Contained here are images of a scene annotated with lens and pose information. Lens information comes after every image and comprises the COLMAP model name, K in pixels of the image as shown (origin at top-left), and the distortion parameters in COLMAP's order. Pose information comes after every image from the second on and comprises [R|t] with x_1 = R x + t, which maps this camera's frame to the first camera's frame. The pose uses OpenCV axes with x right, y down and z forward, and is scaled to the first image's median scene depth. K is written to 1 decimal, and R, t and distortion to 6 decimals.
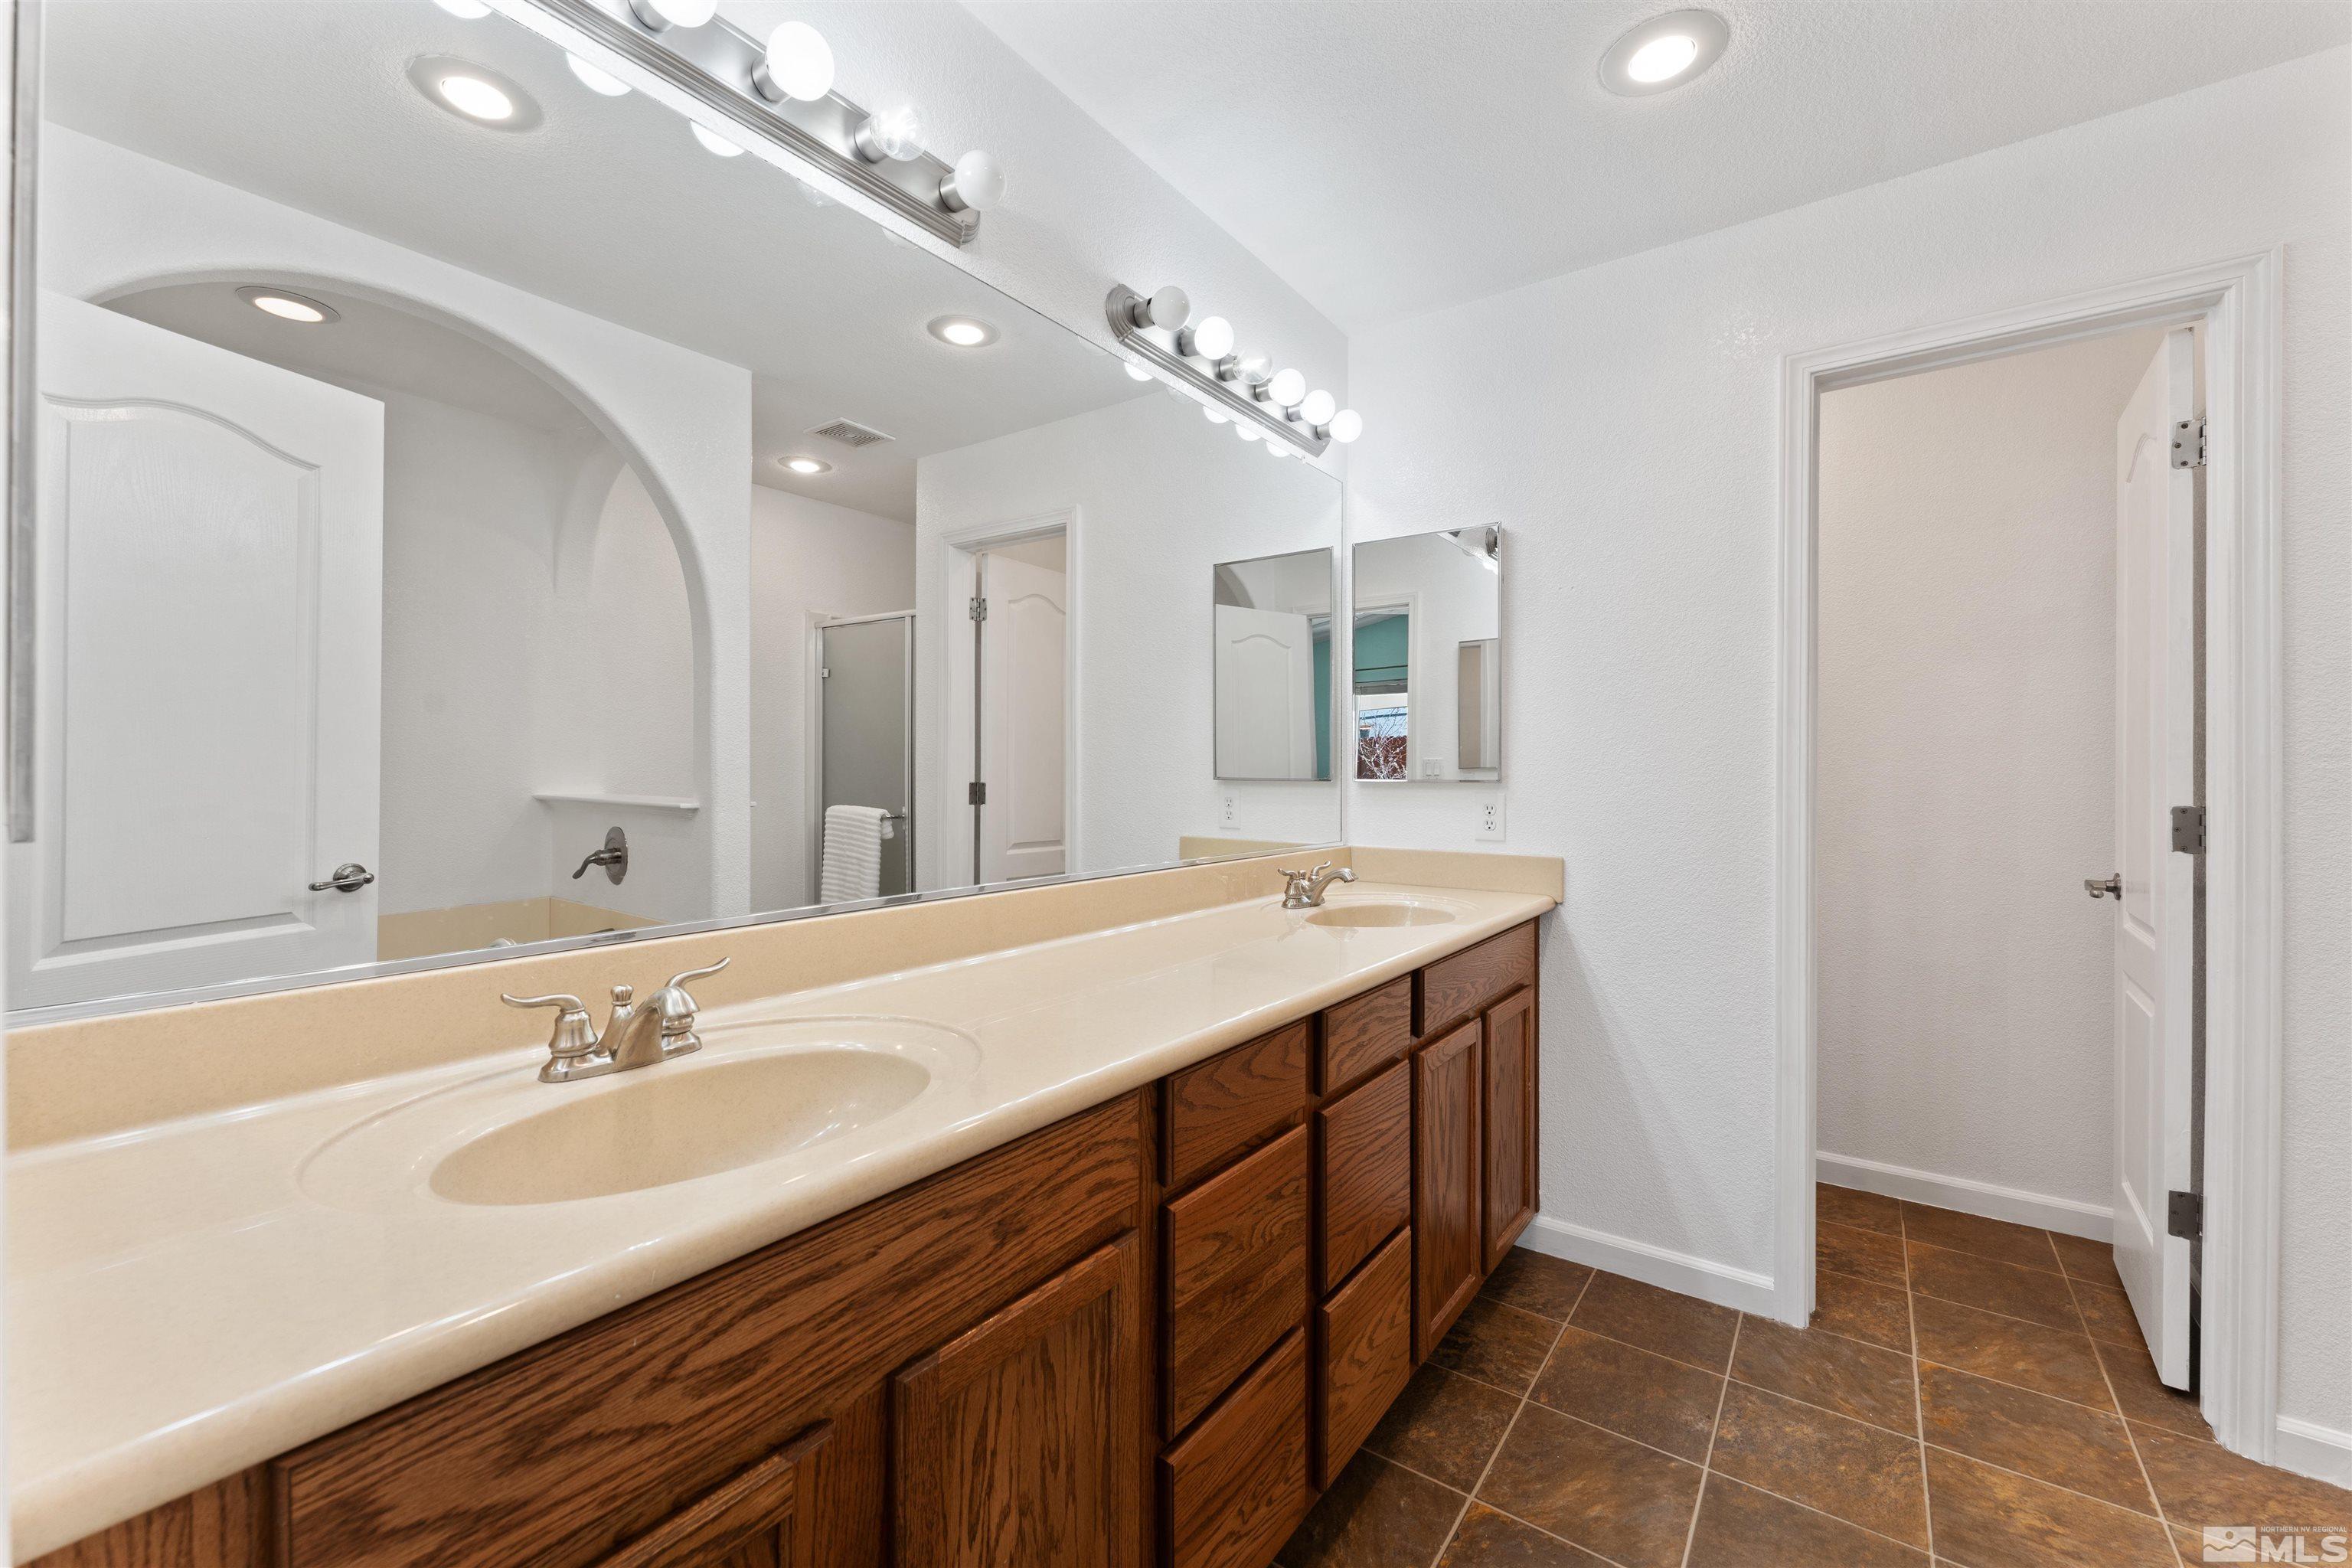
lens RADIAL K [[938.8, 0, 1198.9], [0, 938.8, 779.6], [0, 0, 1]] dist [0.002123, -0.000365]
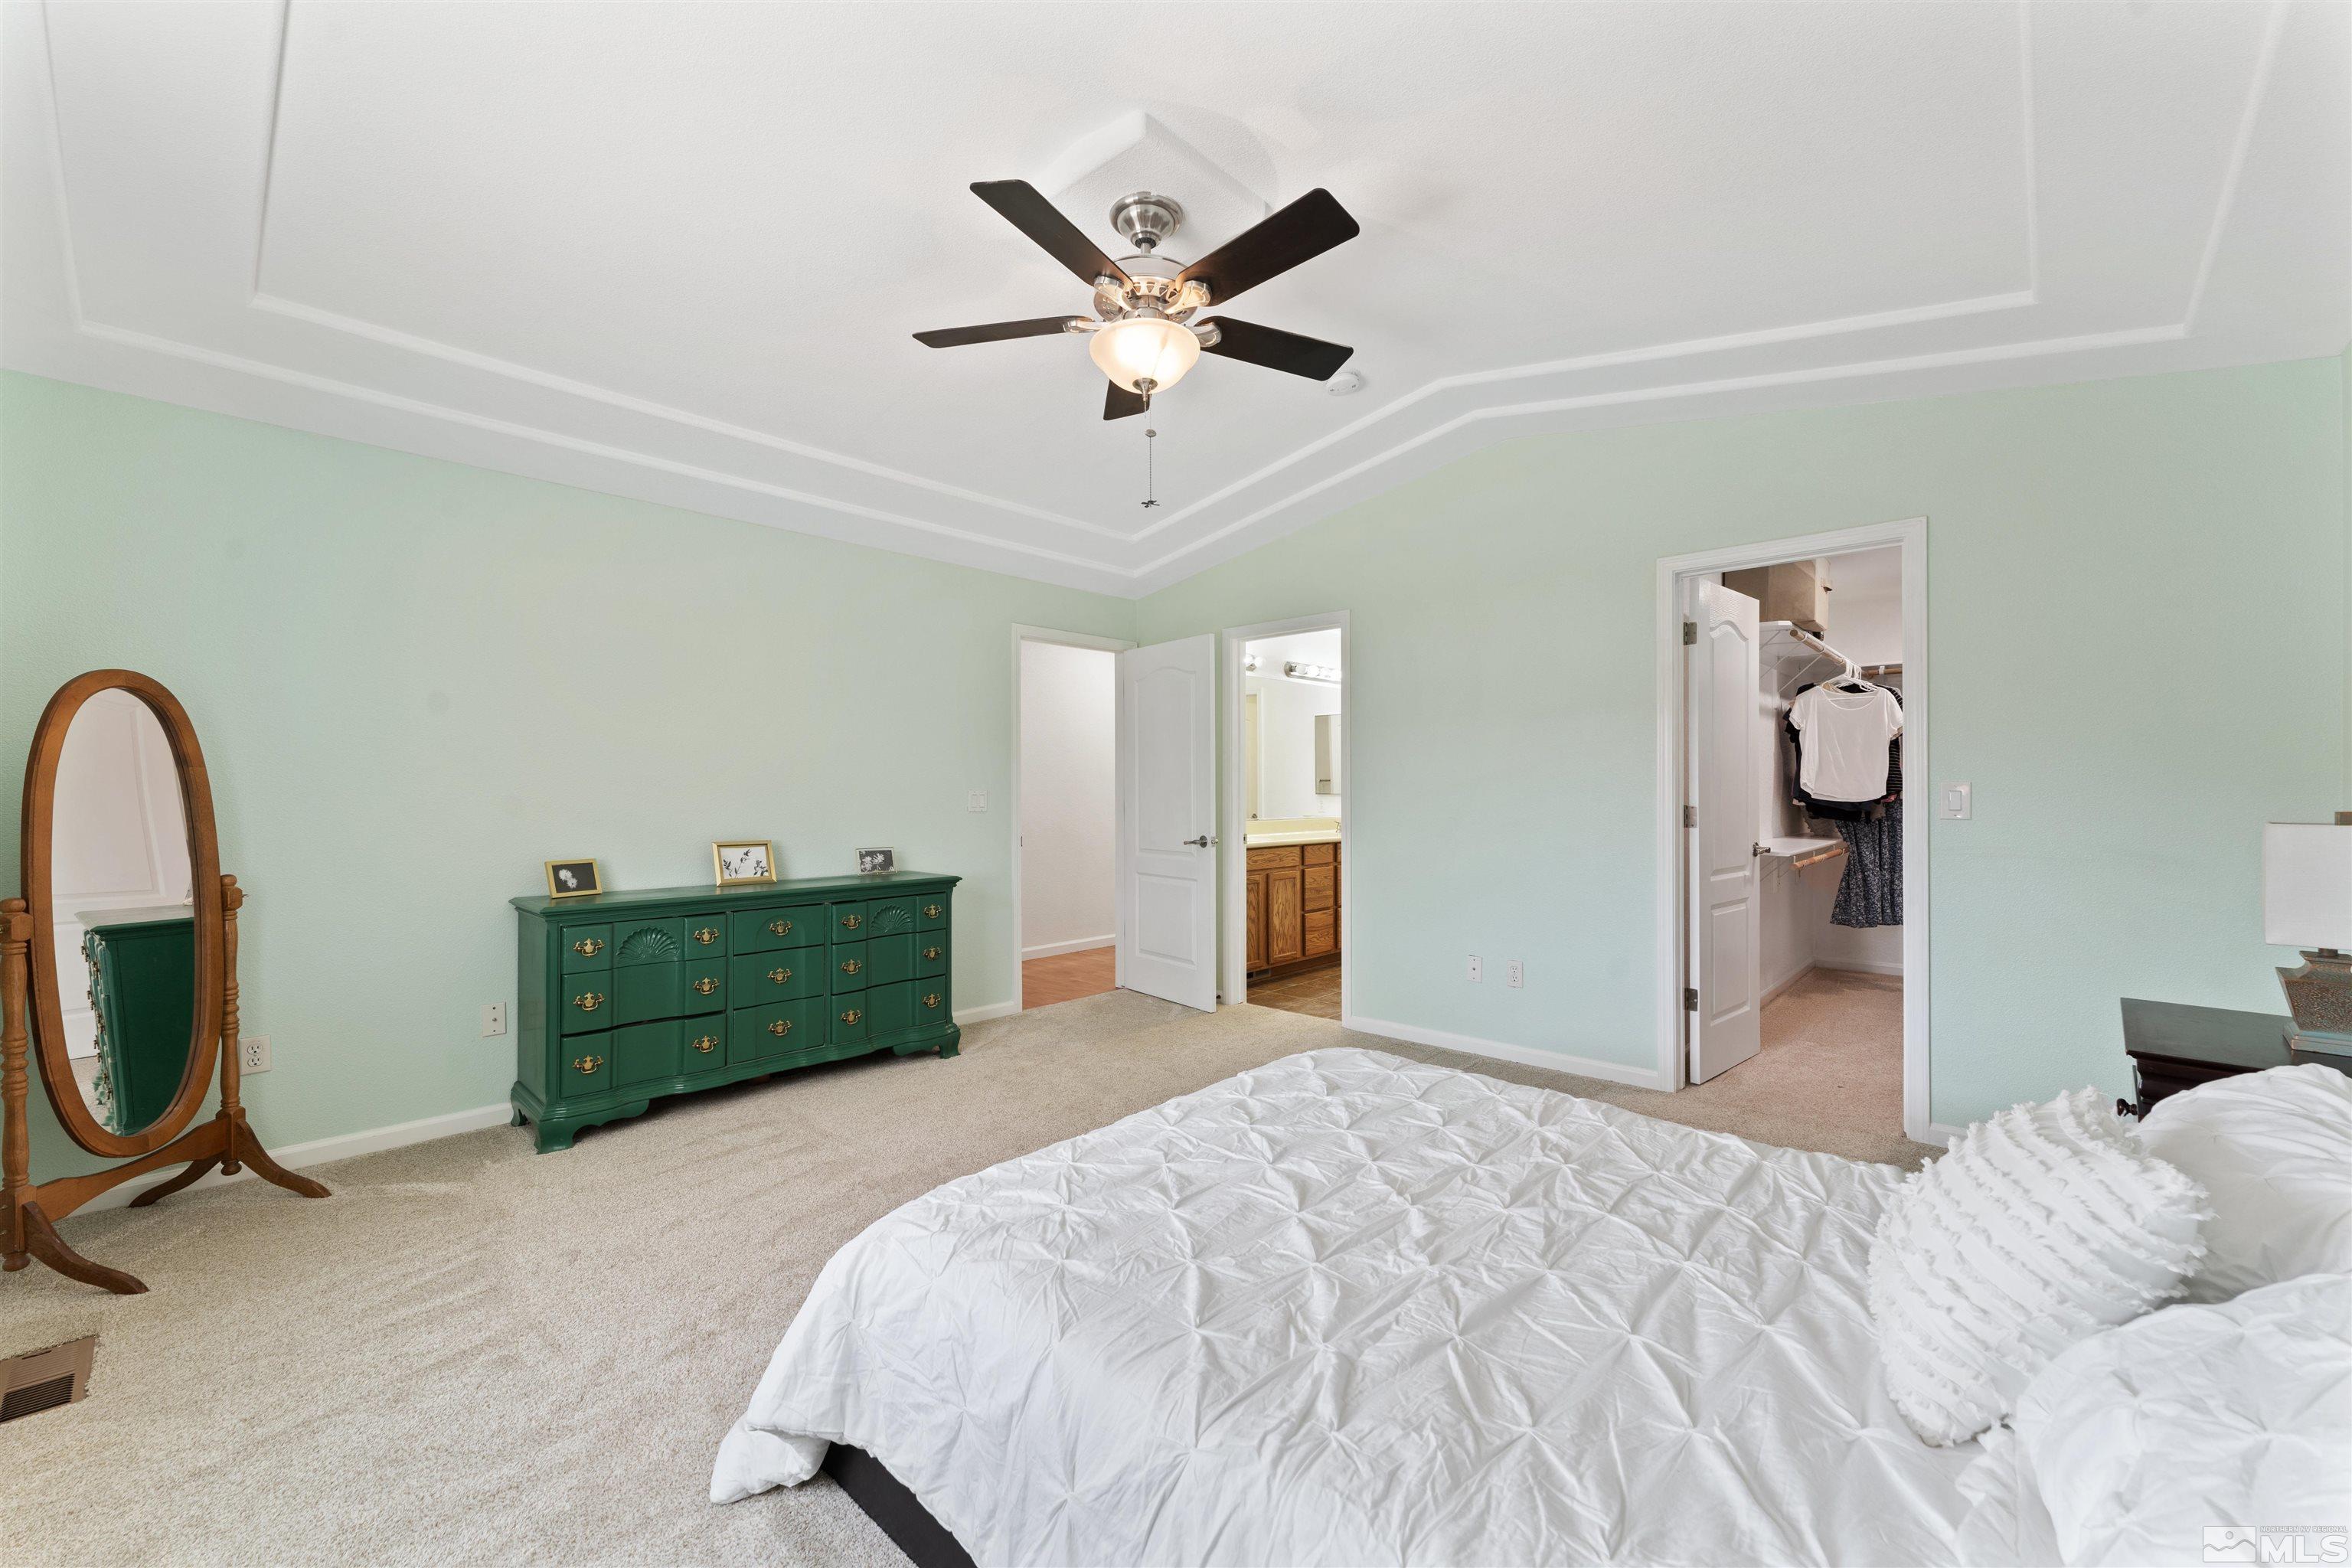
lens RADIAL K [[938.8, 0, 1175.4], [0, 938.8, 786.2], [0, 0, 1]] dist [0.002123, -0.000365]
pose [[0.989604, -0.004367, -0.143752, 0.006984], [0.003895, 0.999986, -0.003571, -0.008075], [0.143765, 0.002974, 0.989607, -2.668544]]
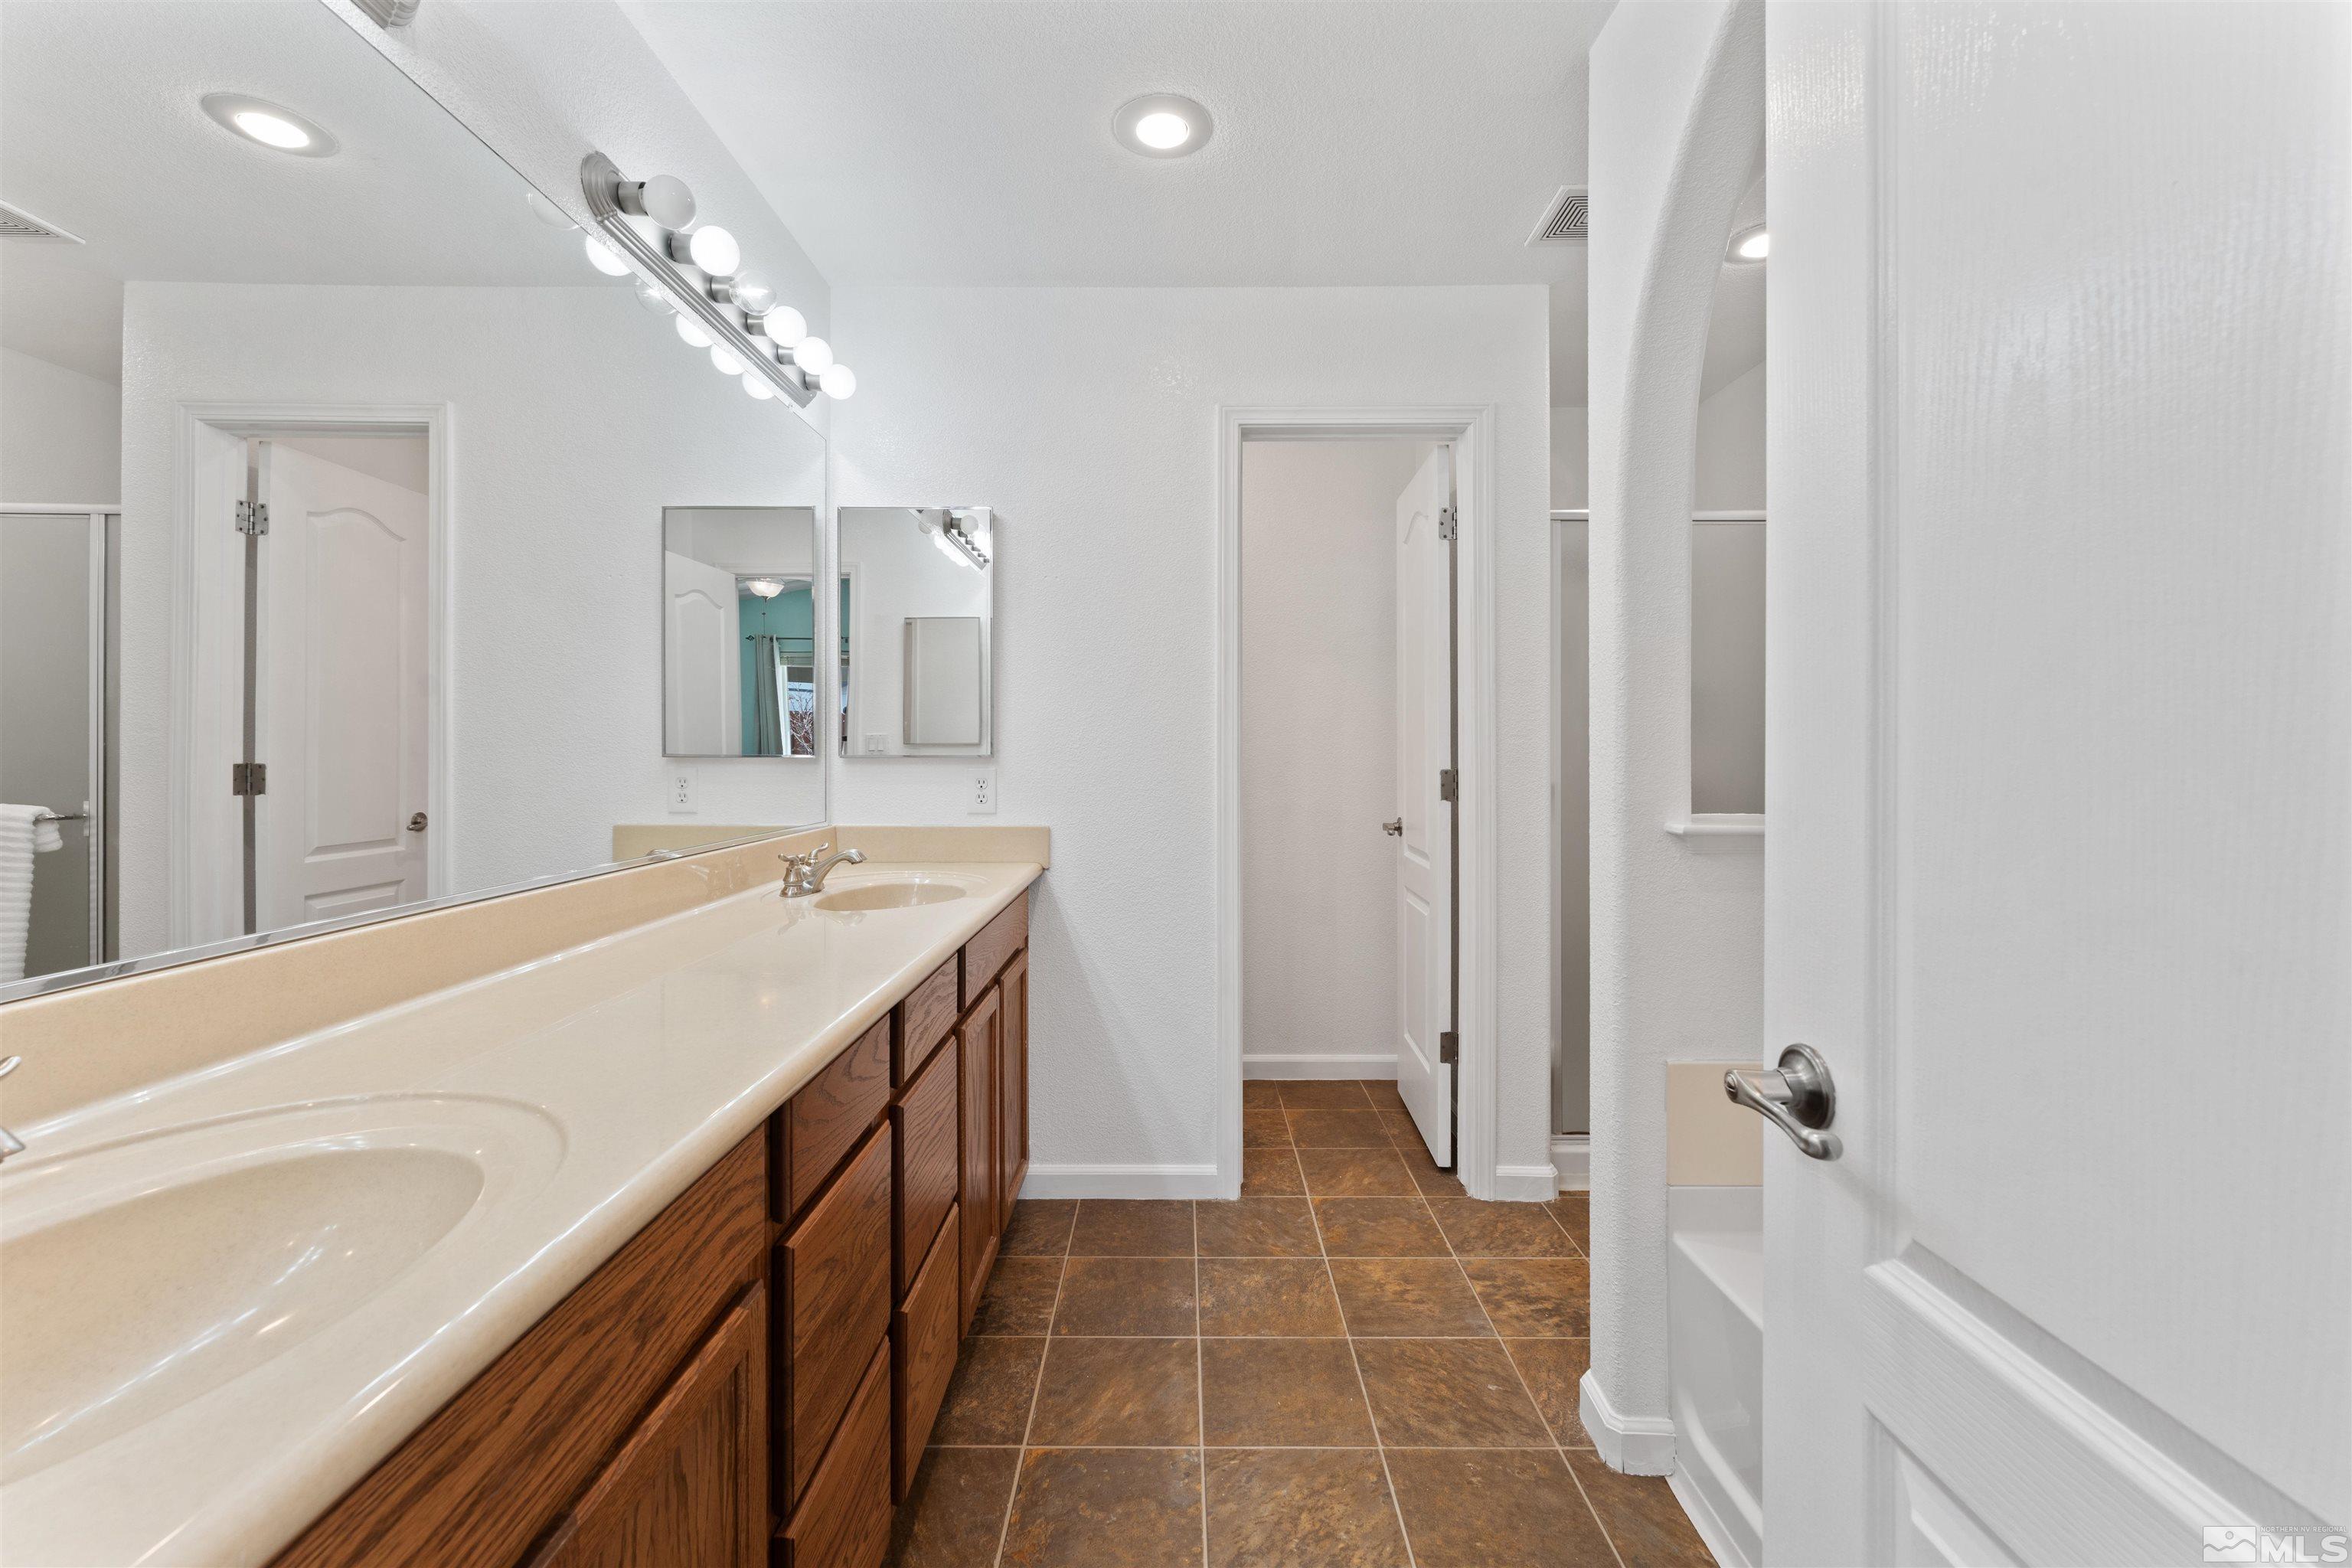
lens RADIAL K [[938.8, 0, 1171.4], [0, 938.8, 749.9], [0, 0, 1]] dist [0.002123, -0.000365]
pose [[0.817992, -0.003578, 0.575218, -0.140421], [0.006619, 0.999973, -0.003192, -0.000327], [-0.575191, 0.006418, 0.817994, 0.044002]]
